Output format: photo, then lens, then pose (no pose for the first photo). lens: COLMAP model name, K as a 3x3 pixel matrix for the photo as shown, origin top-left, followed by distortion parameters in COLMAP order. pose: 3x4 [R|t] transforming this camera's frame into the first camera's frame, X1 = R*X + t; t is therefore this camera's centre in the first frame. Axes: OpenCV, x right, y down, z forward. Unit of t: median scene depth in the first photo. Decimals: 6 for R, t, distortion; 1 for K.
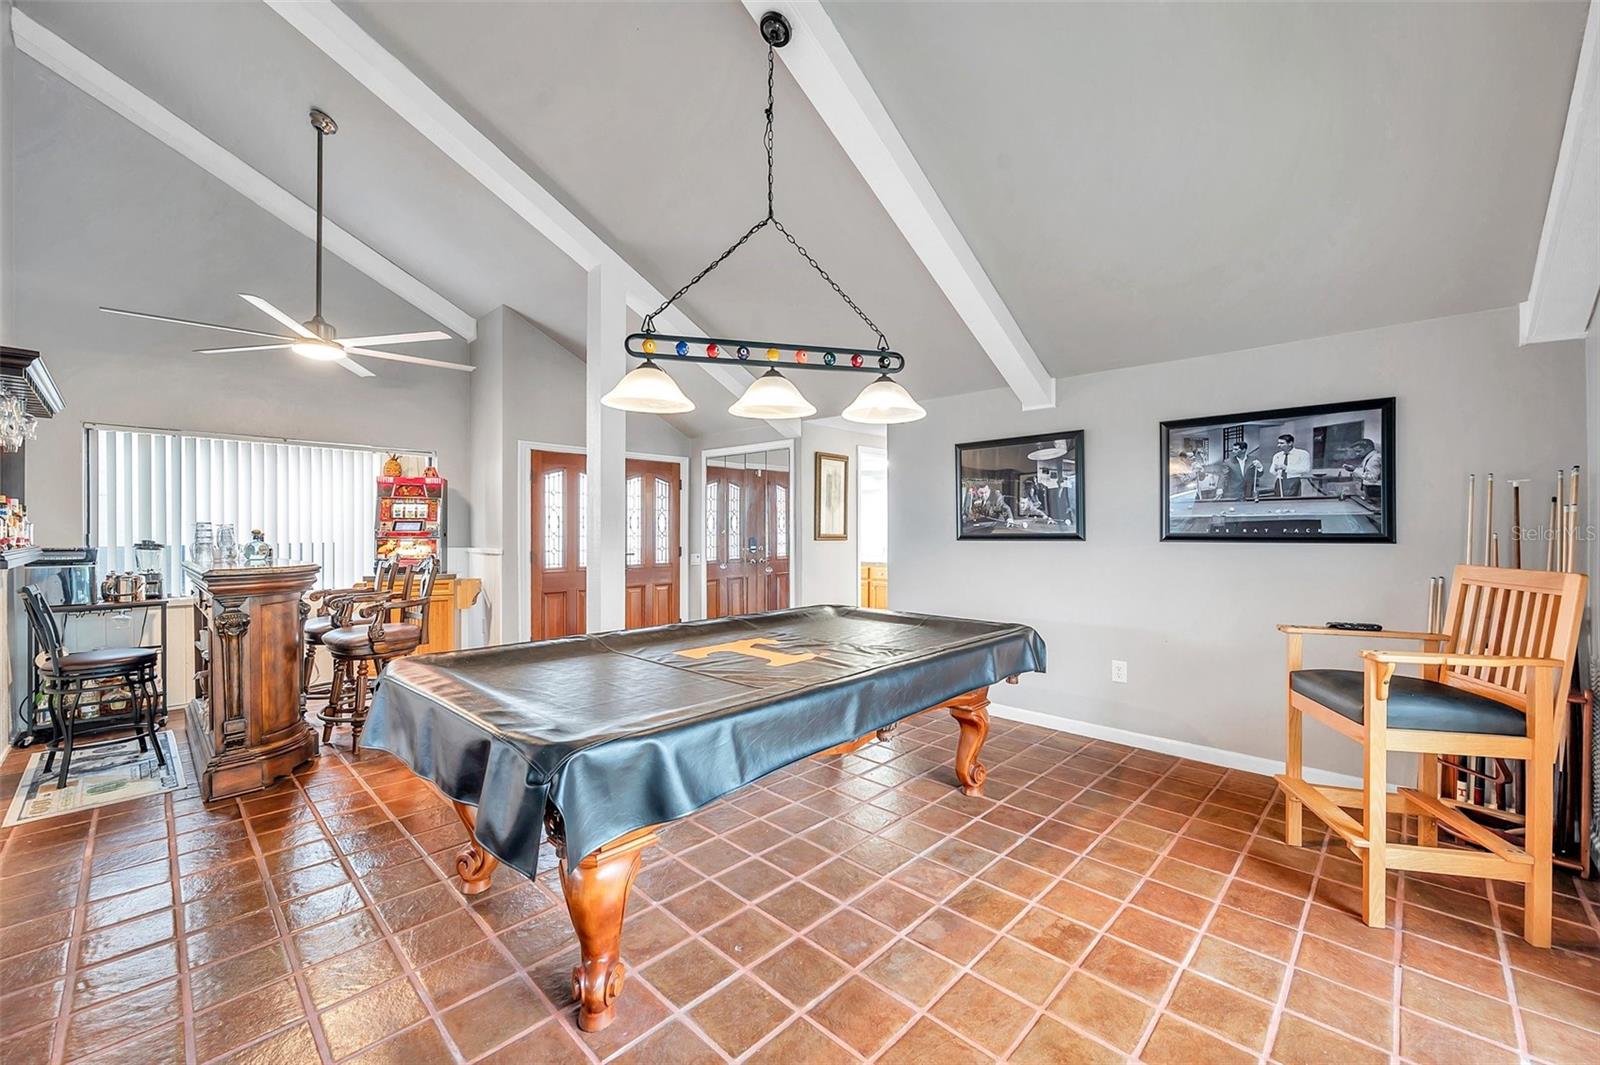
lens RADIAL K [[632.5, 0, 799.5], [0, 632.5, 533.6], [0, 0, 1]] dist [-0.001438, -0.000084]
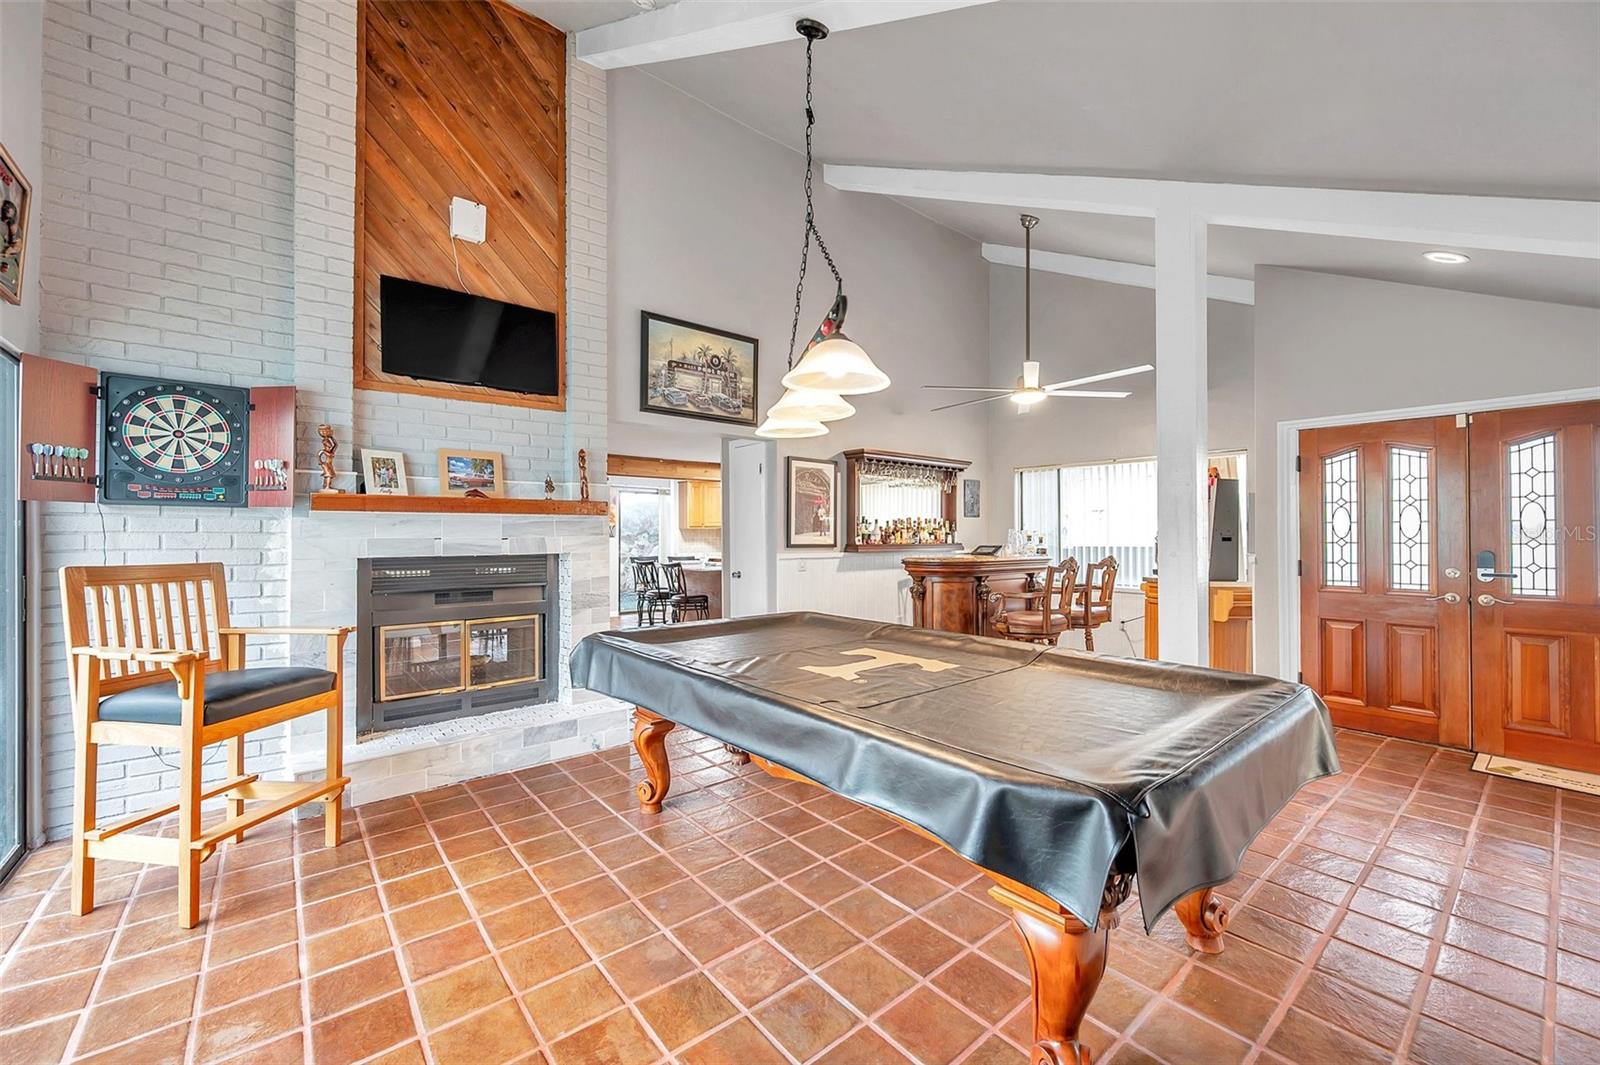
lens RADIAL K [[632.5, 0, 803.5], [0, 632.5, 534.8], [0, 0, 1]] dist [-0.001438, -0.000084]
pose [[-0.105684, -0.001339, -0.994399, 0.491296], [-0.003598, 0.999993, -0.000964, -0.001730], [0.994393, 0.003476, -0.105689, 0.565873]]
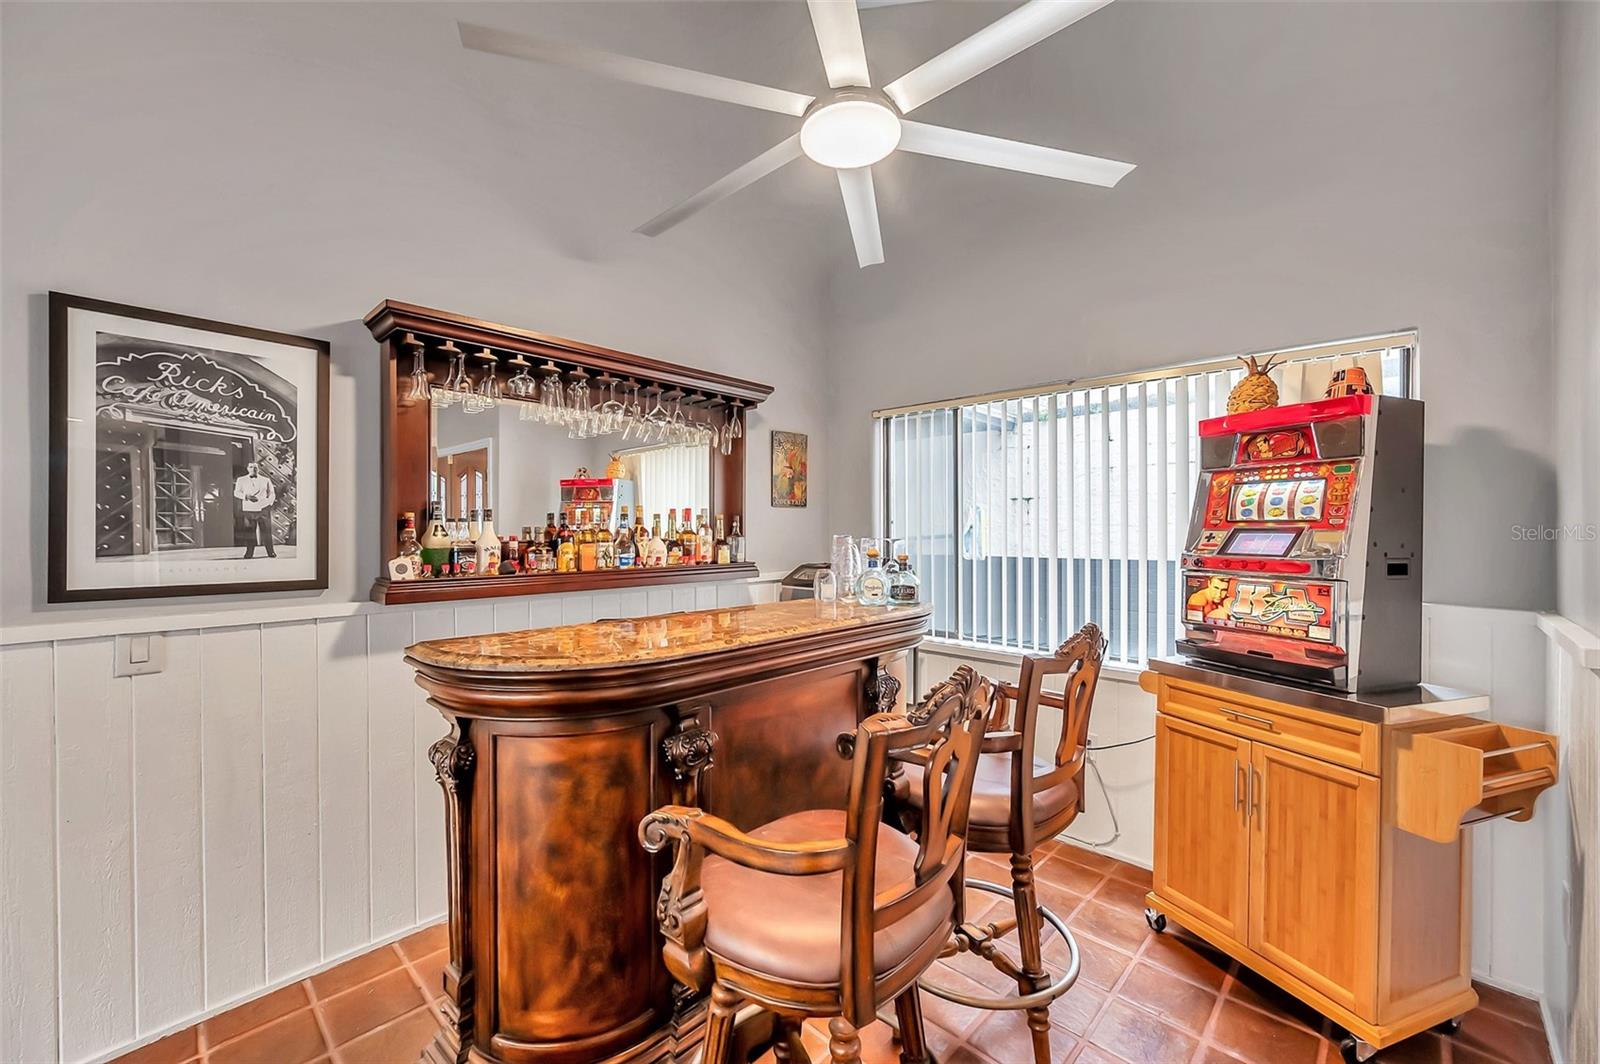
lens RADIAL K [[632.5, 0, 805.2], [0, 632.5, 530.7], [0, 0, 1]] dist [-0.001438, -0.000084]
pose [[0.011411, 0.003559, -0.999929, -0.281292], [-0.004778, 0.999982, 0.003504, -0.020709], [0.999923, 0.004737, 0.011428, 0.809419]]
